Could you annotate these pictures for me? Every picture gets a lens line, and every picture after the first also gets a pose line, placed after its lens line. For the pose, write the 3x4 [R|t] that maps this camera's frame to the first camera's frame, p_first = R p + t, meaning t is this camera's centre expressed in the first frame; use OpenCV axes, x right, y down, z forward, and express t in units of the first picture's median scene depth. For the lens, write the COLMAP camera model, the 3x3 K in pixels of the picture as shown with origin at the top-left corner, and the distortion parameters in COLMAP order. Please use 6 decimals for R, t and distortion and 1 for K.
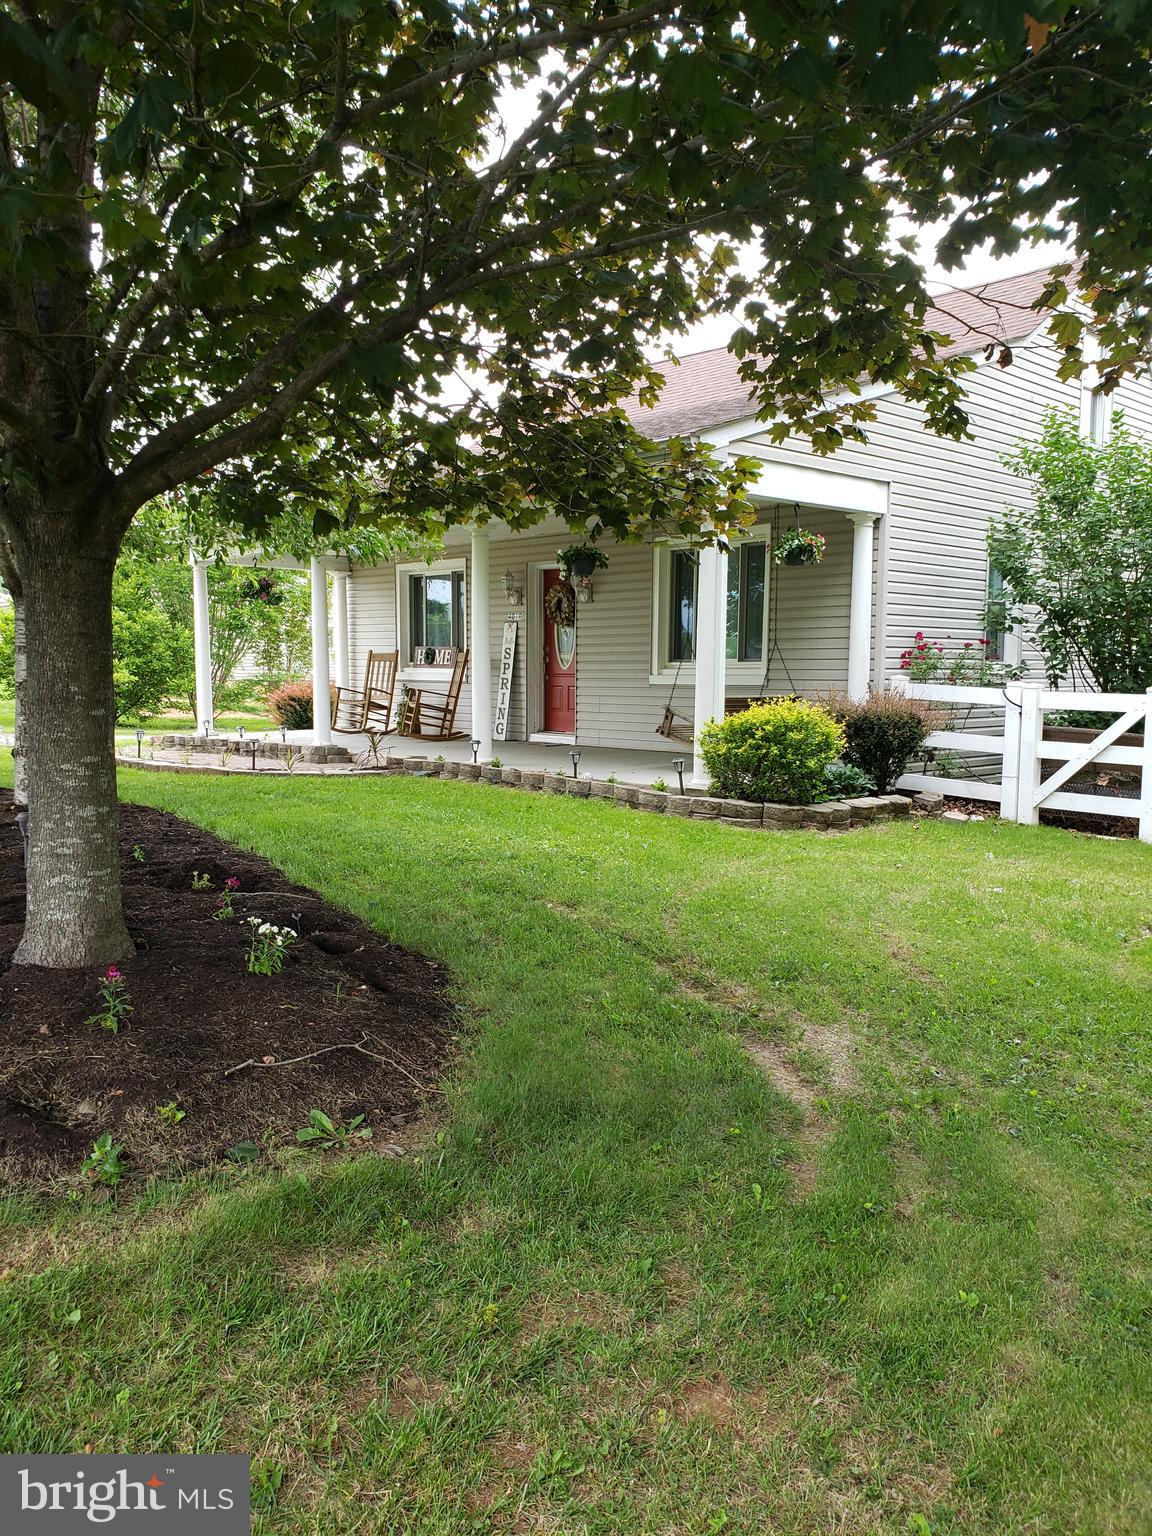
lens RADIAL K [[1151.6, 0, 571.0], [0, 1151.6, 771.3], [0, 0, 1]] dist [0.035754, -0.021701]
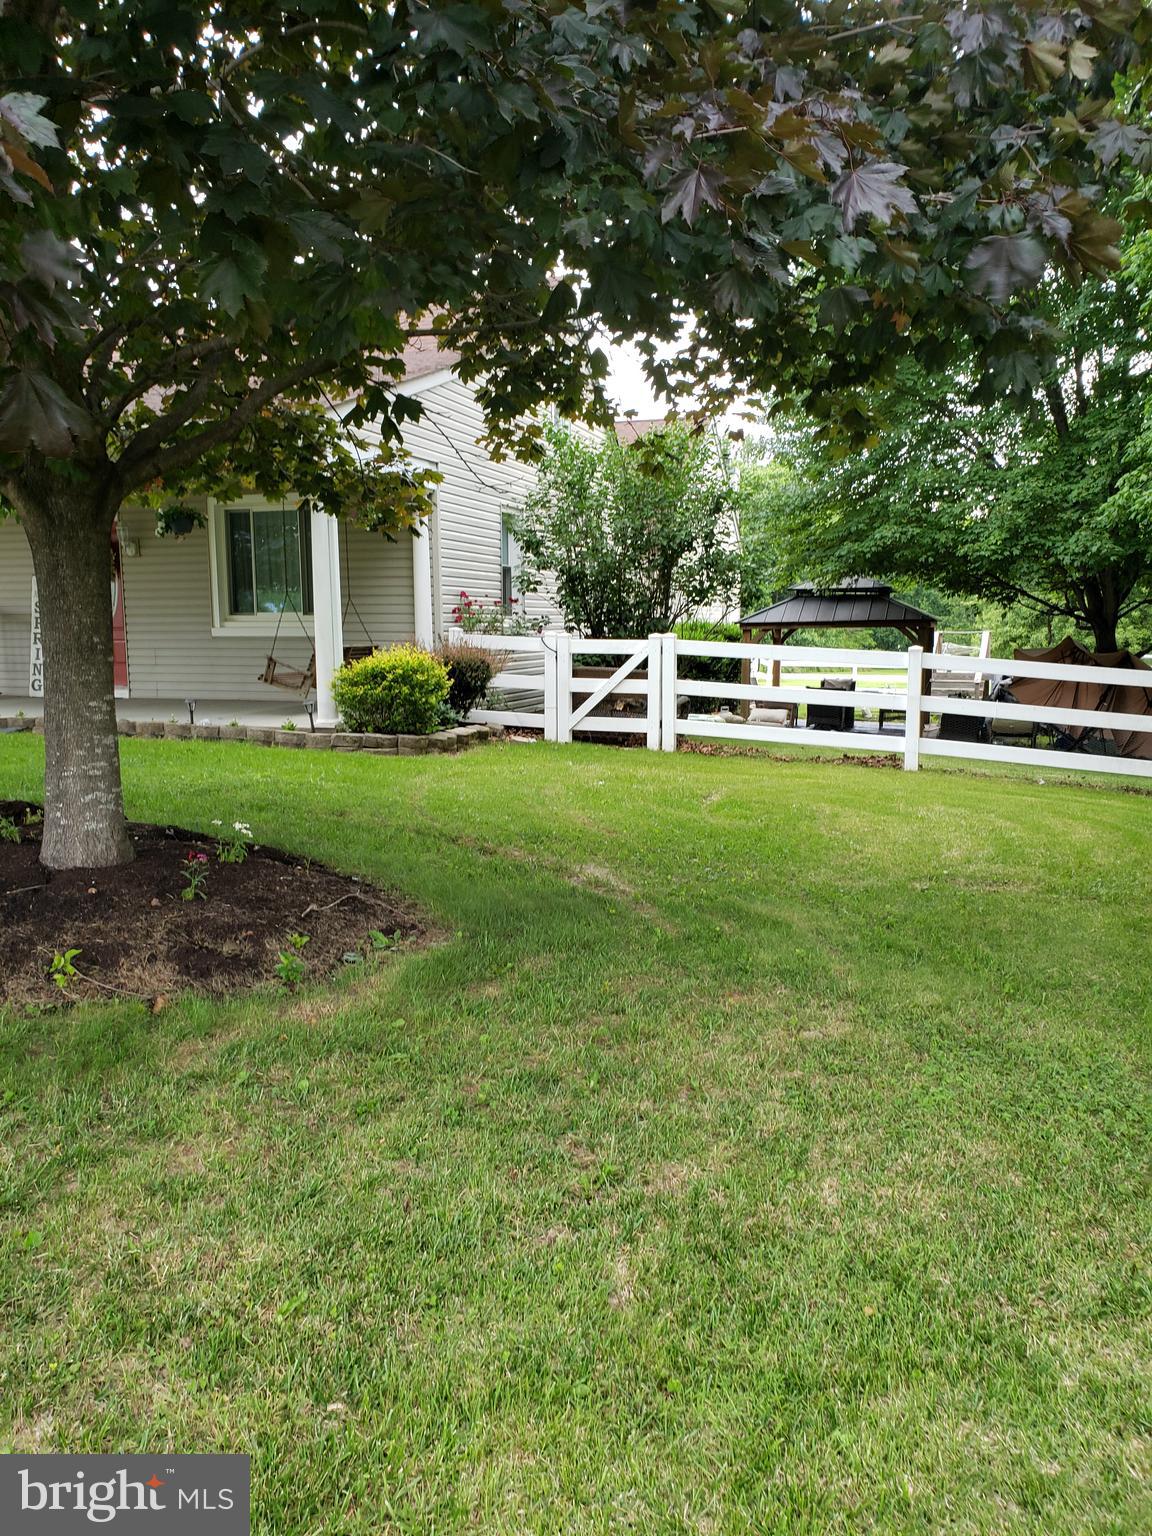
lens RADIAL K [[1151.6, 0, 589.9], [0, 1151.6, 769.5], [0, 0, 1]] dist [0.035754, -0.021701]
pose [[0.864869, -0.067781, 0.497400, -0.233328], [0.048594, 0.997493, 0.051436, 0.010868], [-0.499640, -0.020314, 0.865995, -0.126527]]
